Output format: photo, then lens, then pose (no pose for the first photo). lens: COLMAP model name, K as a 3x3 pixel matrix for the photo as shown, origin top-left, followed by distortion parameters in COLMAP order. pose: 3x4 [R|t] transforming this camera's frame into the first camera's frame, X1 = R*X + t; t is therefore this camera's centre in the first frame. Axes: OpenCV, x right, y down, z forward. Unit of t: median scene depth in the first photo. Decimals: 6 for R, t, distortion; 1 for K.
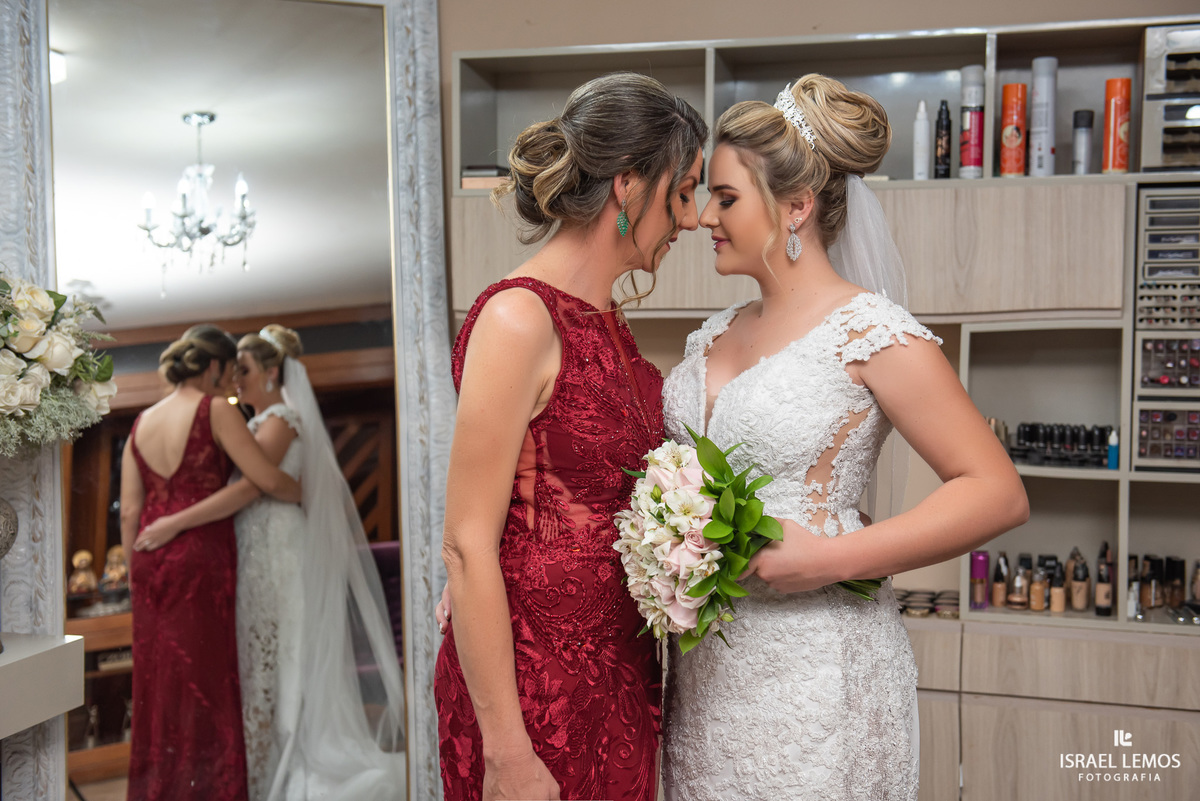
lens RADIAL K [[1529.5, 0, 600.2], [0, 1529.5, 402.4], [0, 0, 1]] dist [0.018675, 0.000000]
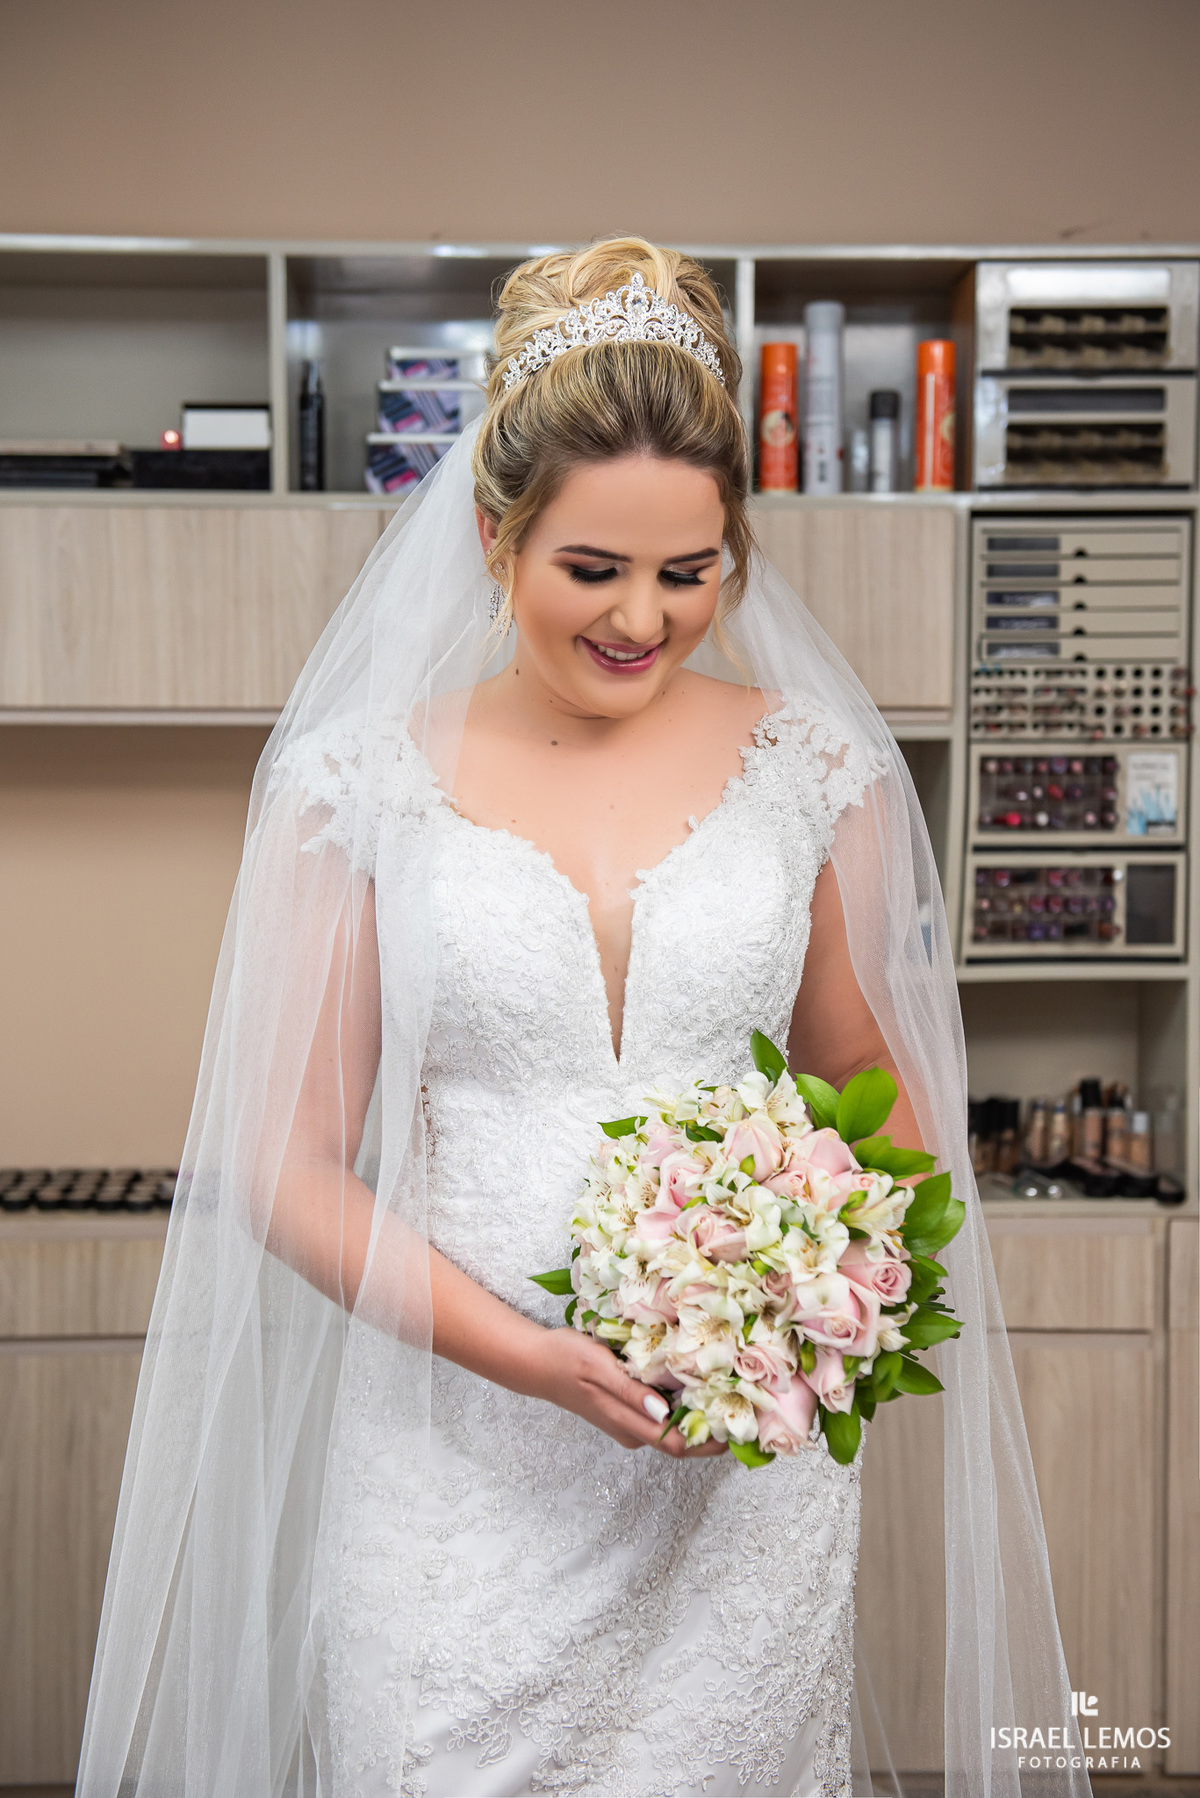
lens RADIAL K [[2572.7, 0, 599.9], [0, 2572.7, 896.0], [0, 0, 1]] dist [0.051113, 0.000000]
pose [[0.946686, -0.024048, 0.321260, -0.139876], [0.020434, 0.999684, 0.014618, -0.002047], [-0.321510, -0.007274, 0.946878, 0.038602]]
